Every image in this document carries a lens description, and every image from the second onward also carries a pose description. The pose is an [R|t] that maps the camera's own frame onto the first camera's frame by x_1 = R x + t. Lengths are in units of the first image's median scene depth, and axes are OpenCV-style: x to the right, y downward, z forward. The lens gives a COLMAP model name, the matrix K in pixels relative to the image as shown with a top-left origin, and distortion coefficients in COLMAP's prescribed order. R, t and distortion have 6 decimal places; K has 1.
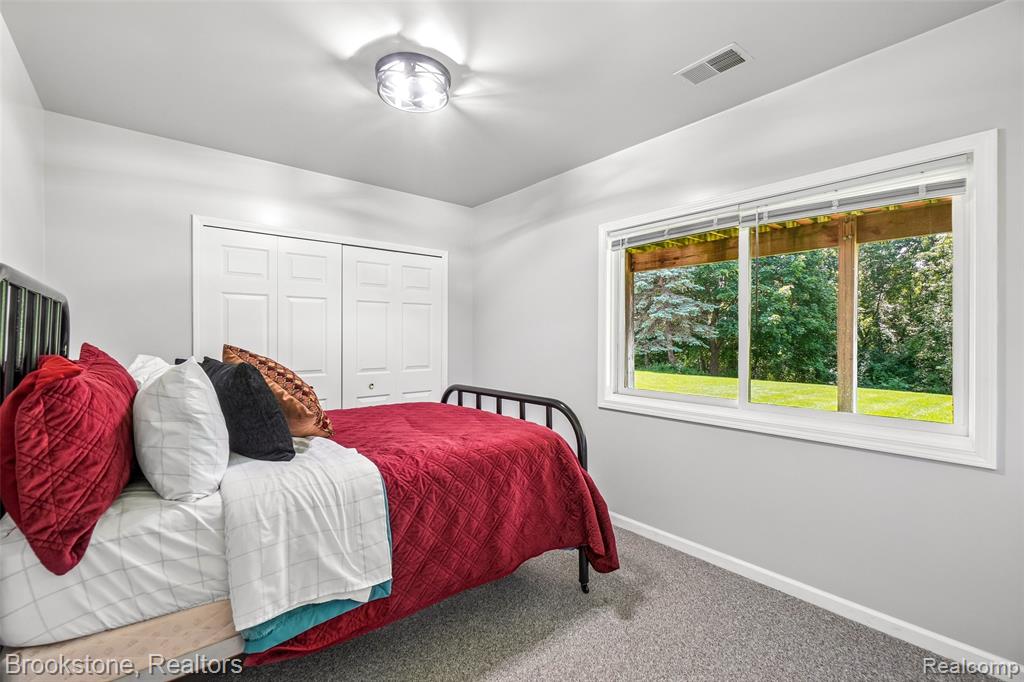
lens RADIAL K [[444.2, 0, 510.9], [0, 444.2, 335.7], [0, 0, 1]] dist [-0.007981, 0.001739]
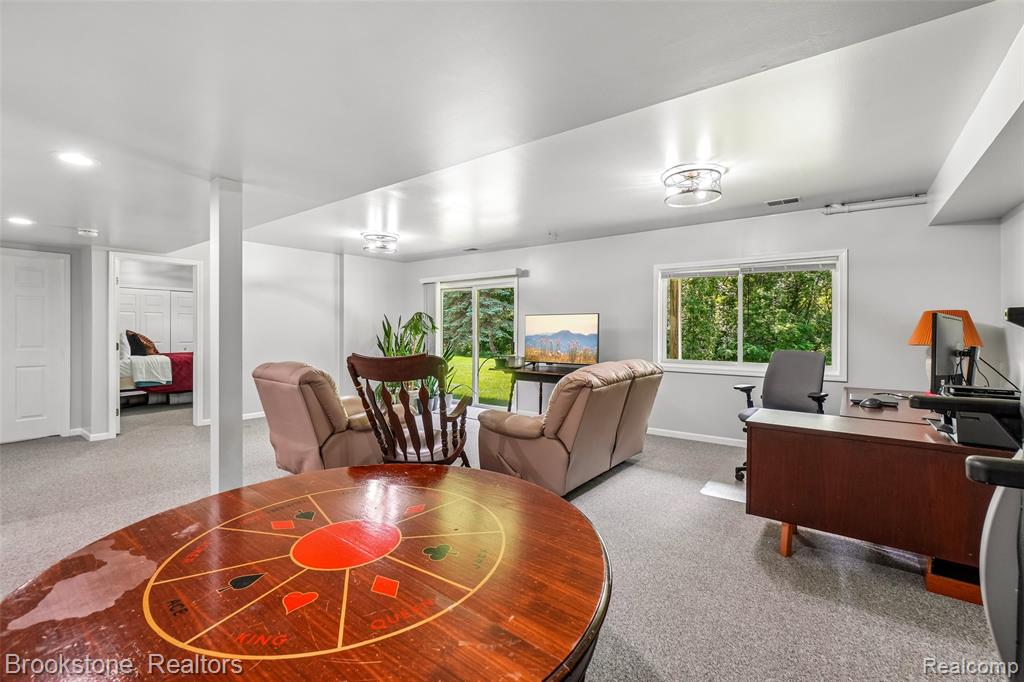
lens RADIAL K [[444.2, 0, 508.3], [0, 444.2, 336.0], [0, 0, 1]] dist [-0.007981, 0.001739]
pose [[0.978991, -0.000506, 0.203901, 1.837246], [-0.002506, 0.999892, 0.014511, 0.011704], [-0.203887, -0.014717, 0.978884, -3.482177]]
